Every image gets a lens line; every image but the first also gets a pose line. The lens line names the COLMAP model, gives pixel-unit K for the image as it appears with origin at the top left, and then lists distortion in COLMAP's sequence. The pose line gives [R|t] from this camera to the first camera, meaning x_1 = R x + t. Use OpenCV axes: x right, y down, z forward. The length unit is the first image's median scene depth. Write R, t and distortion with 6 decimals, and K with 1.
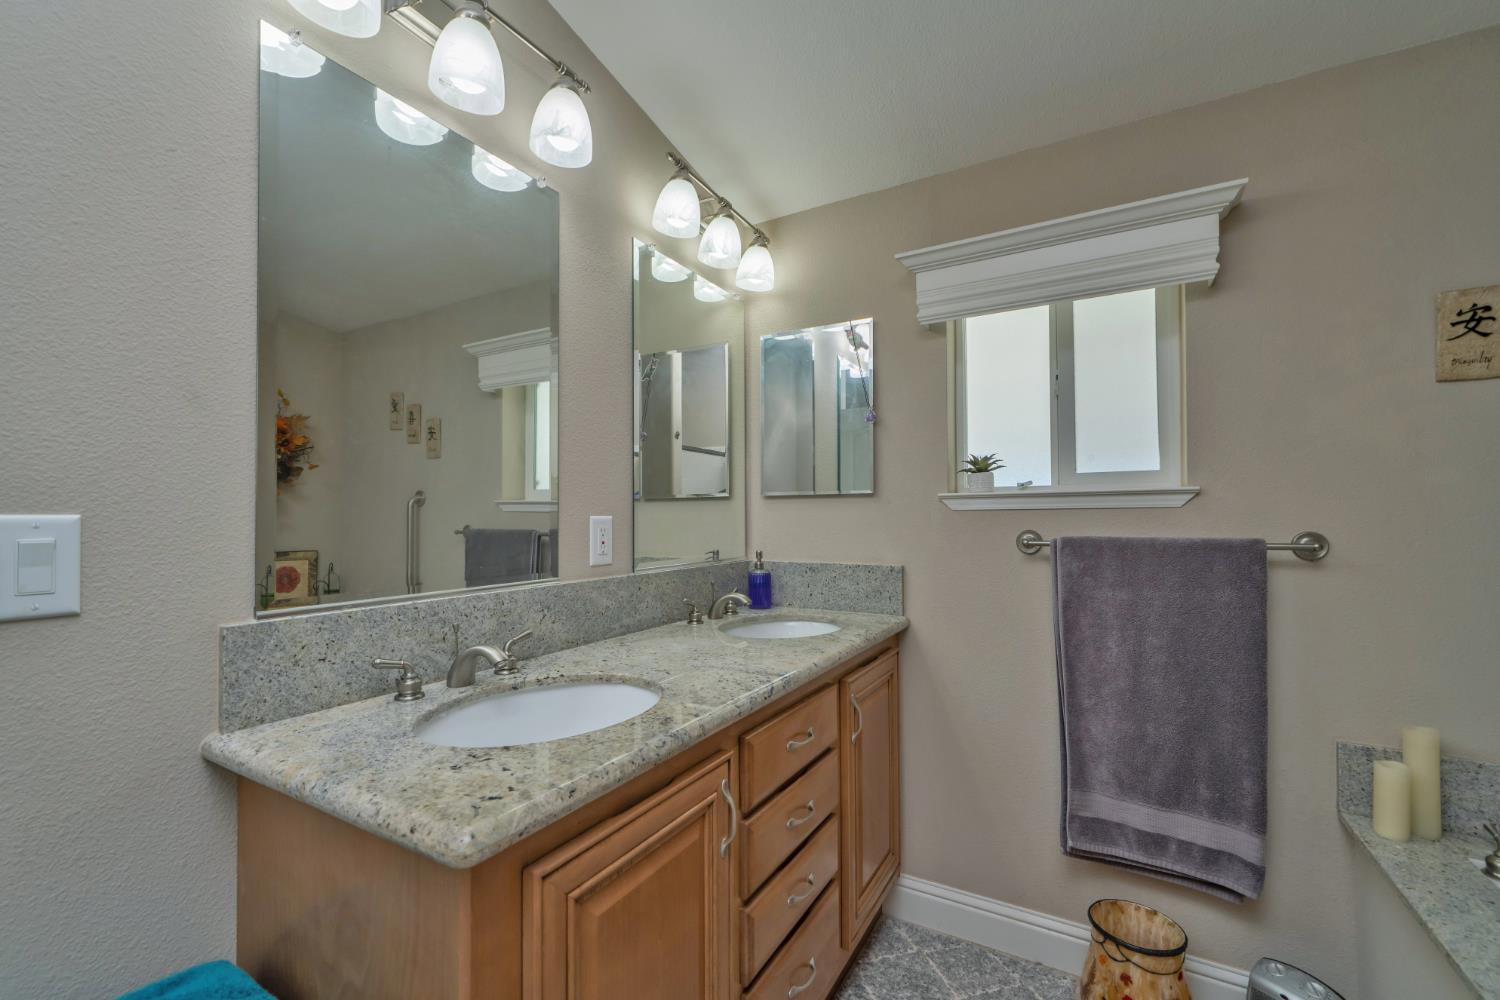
lens RADIAL K [[640.9, 0, 745.1], [0, 640.9, 503.7], [0, 0, 1]] dist [0.003136, 0.000004]
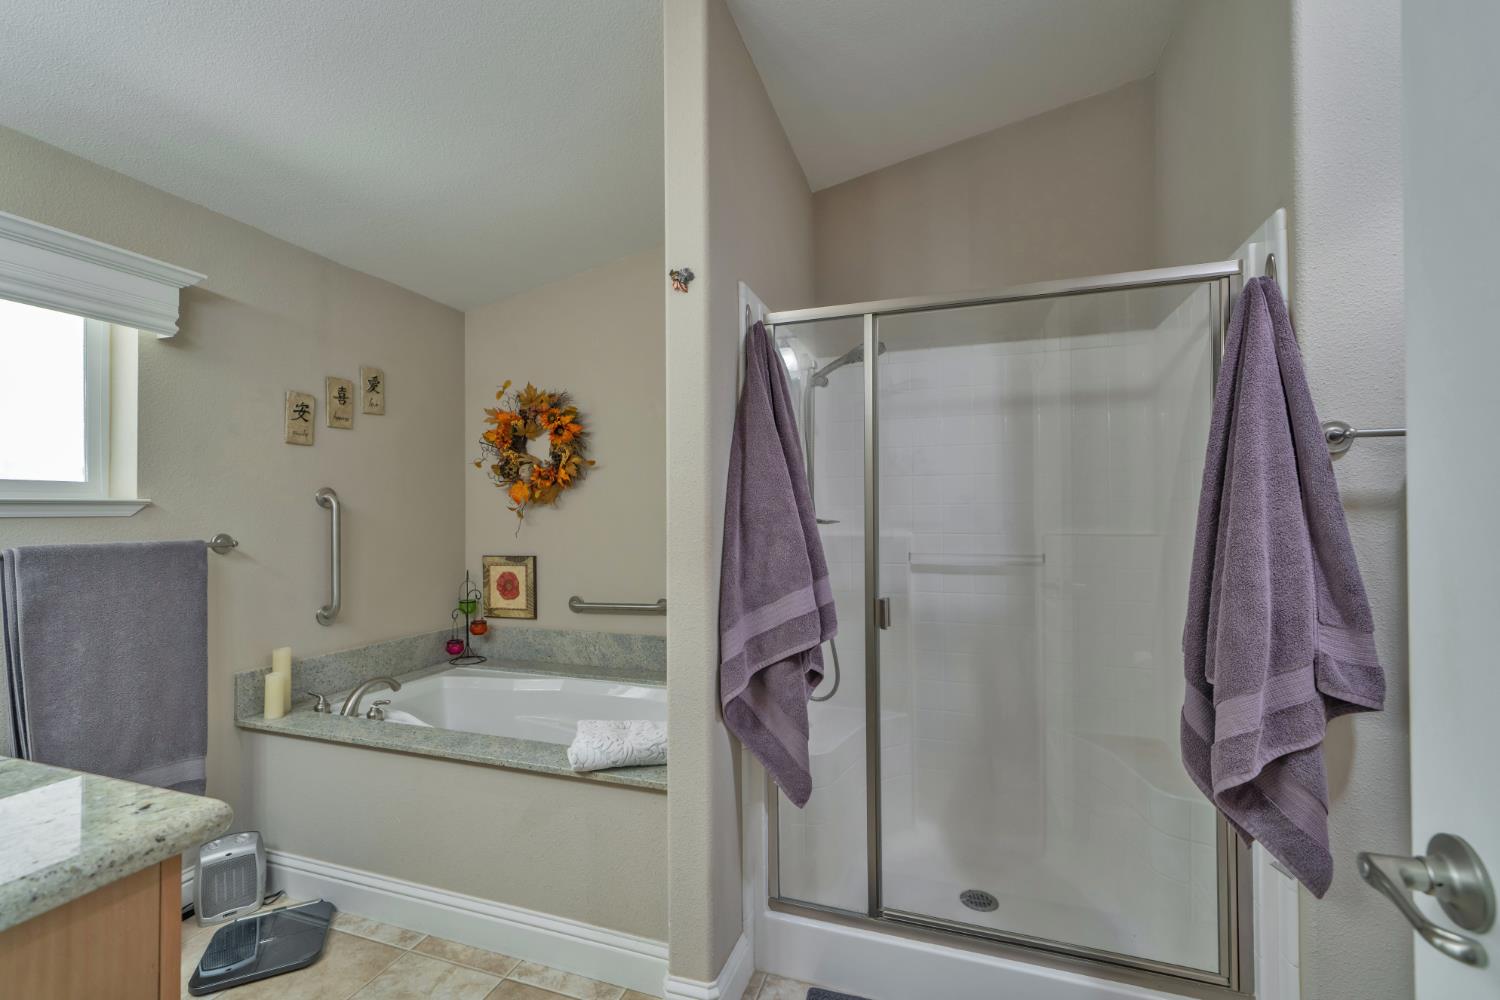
lens RADIAL K [[640.9, 0, 747.9], [0, 640.9, 507.0], [0, 0, 1]] dist [0.003136, 0.000004]
pose [[-0.209444, 0.020114, 0.977614, -0.768835], [-0.002494, 0.999774, -0.021104, 0.010527], [-0.977817, -0.006858, -0.209347, 0.154994]]
